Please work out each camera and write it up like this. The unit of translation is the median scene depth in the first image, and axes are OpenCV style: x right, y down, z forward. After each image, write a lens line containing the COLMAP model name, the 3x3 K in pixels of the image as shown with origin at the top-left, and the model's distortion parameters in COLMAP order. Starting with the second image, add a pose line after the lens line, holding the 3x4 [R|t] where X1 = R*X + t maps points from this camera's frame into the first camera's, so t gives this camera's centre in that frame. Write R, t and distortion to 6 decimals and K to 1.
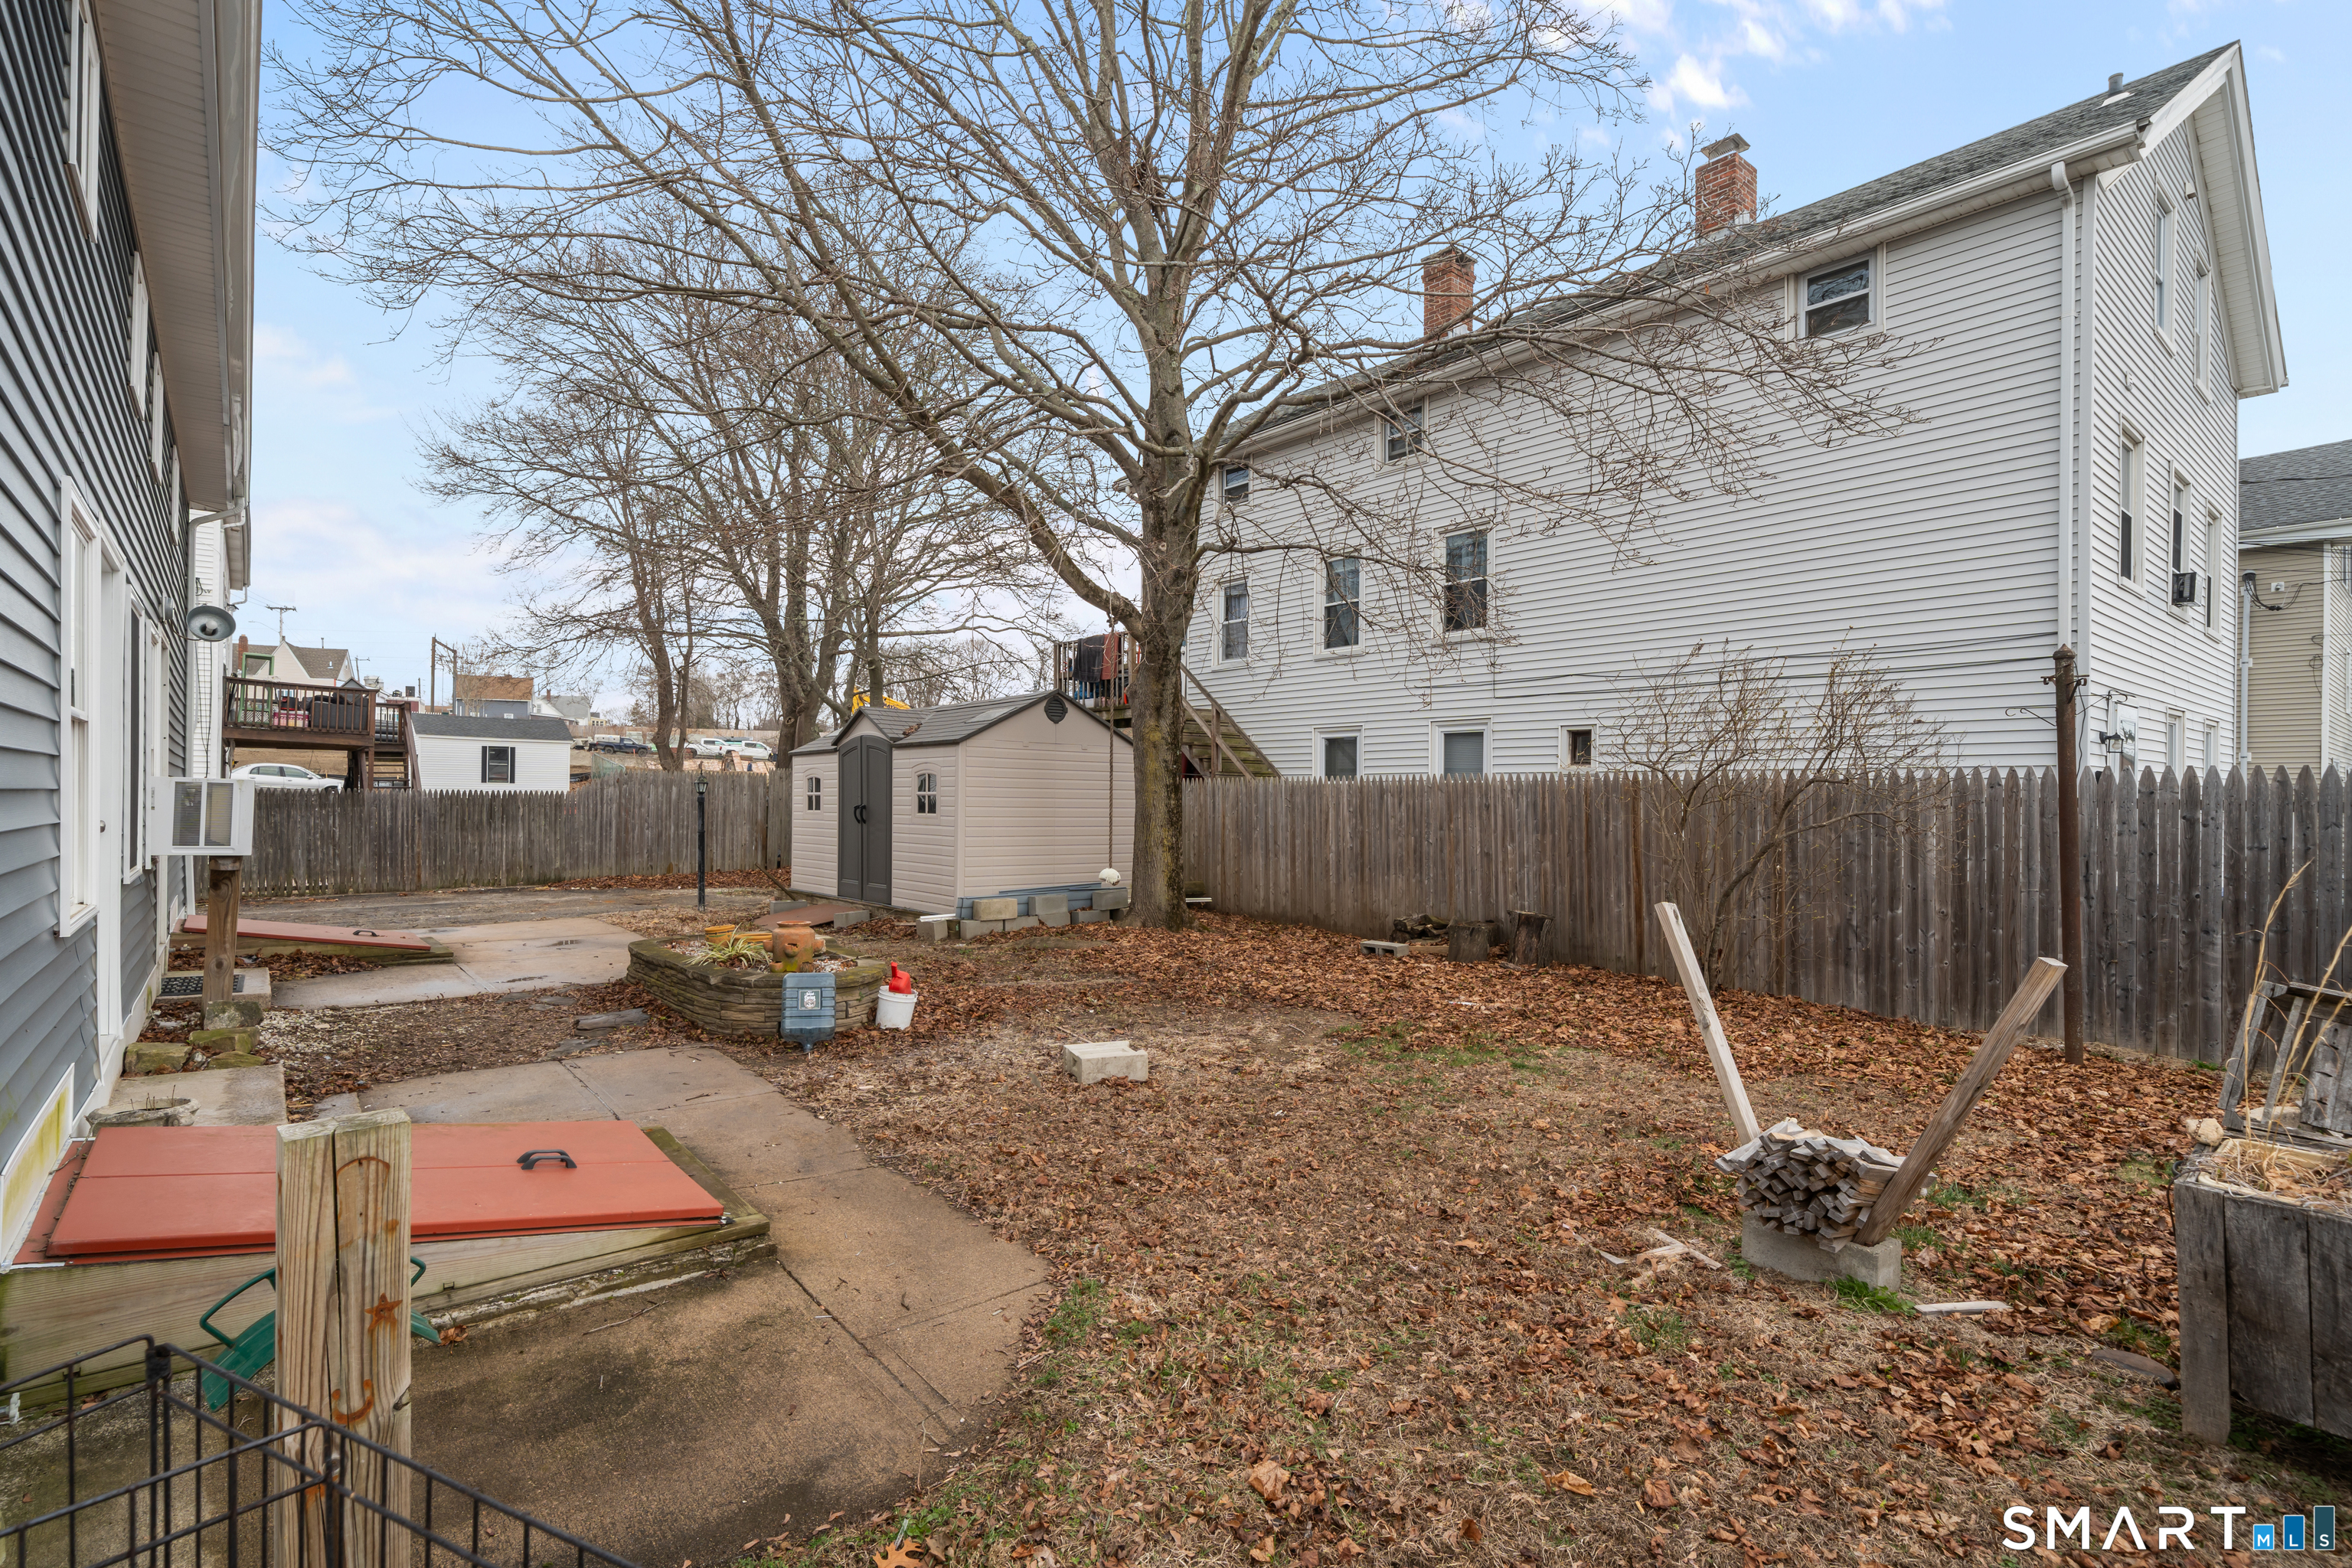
lens RADIAL K [[1113.3, 0, 1171.9], [0, 1113.3, 793.8], [0, 0, 1]] dist [0.019526, 0.000142]
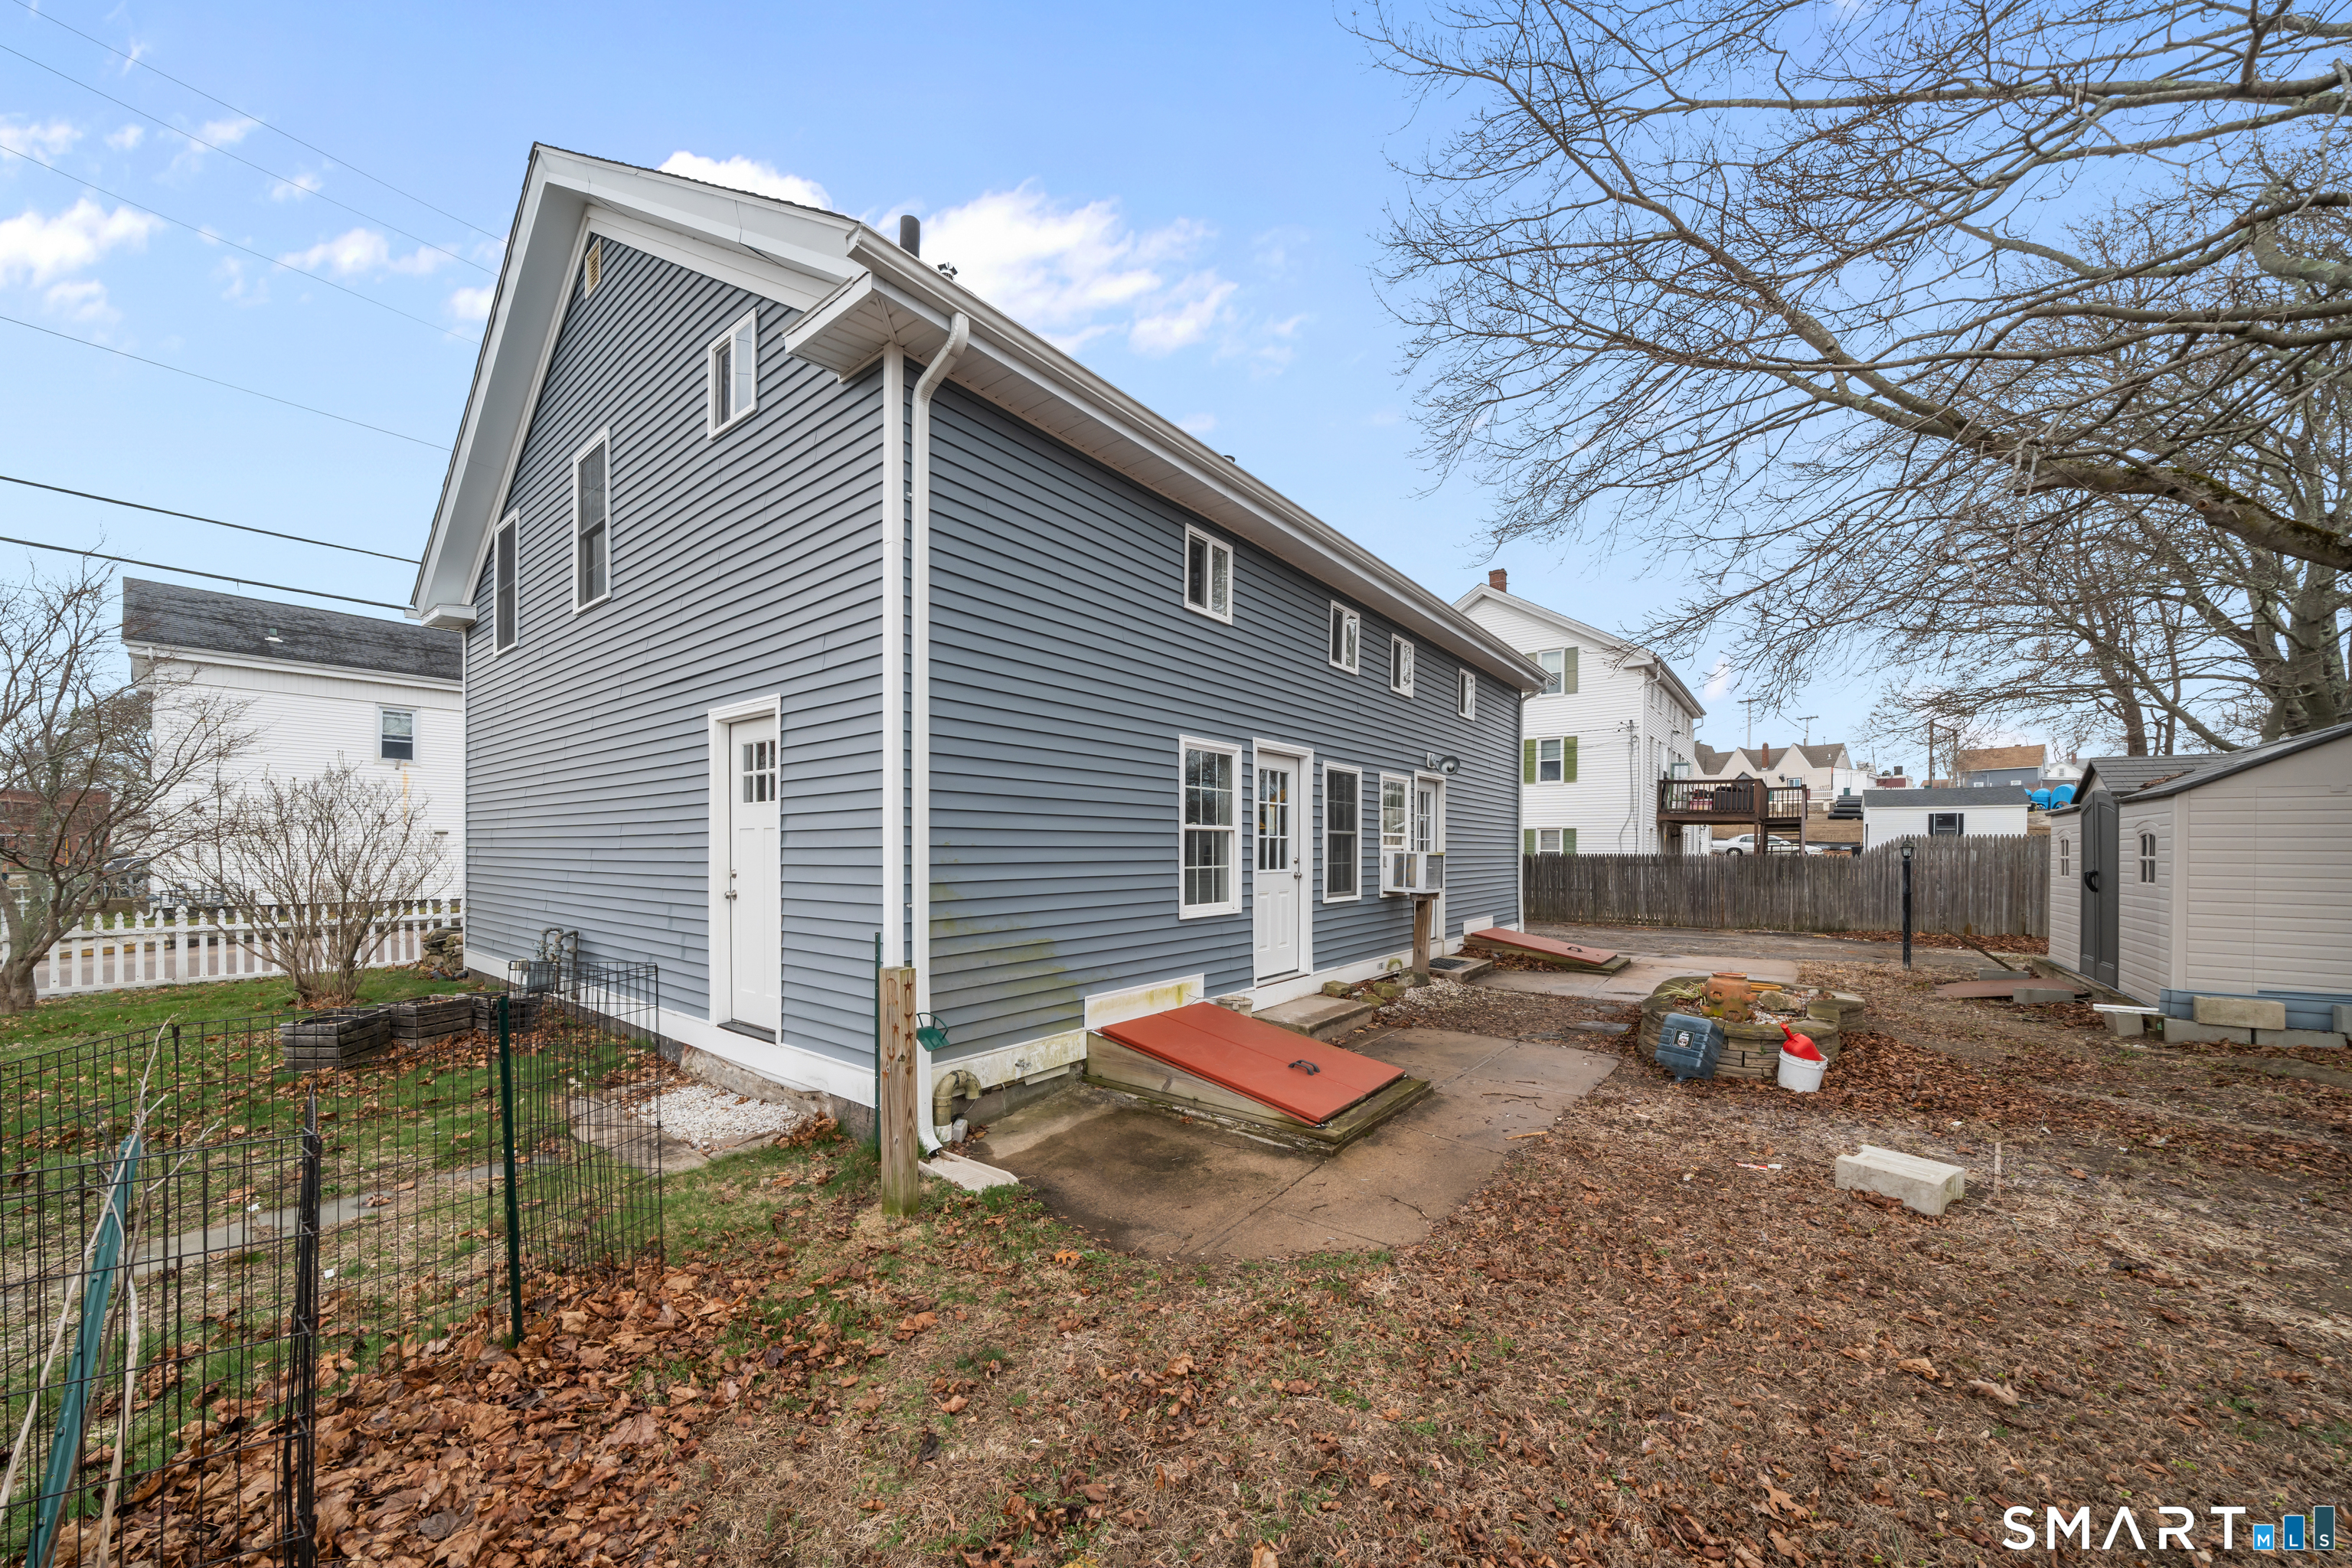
lens RADIAL K [[825.4, 0, 1141.3], [0, 825.4, 851.7], [0, 0, 1]] dist [-0.009202, -0.000093]
pose [[0.194796, -0.005939, -0.980826, 0.238067], [0.002578, 0.999981, -0.005543, -0.003871], [0.980840, -0.001449, 0.194808, 0.168730]]
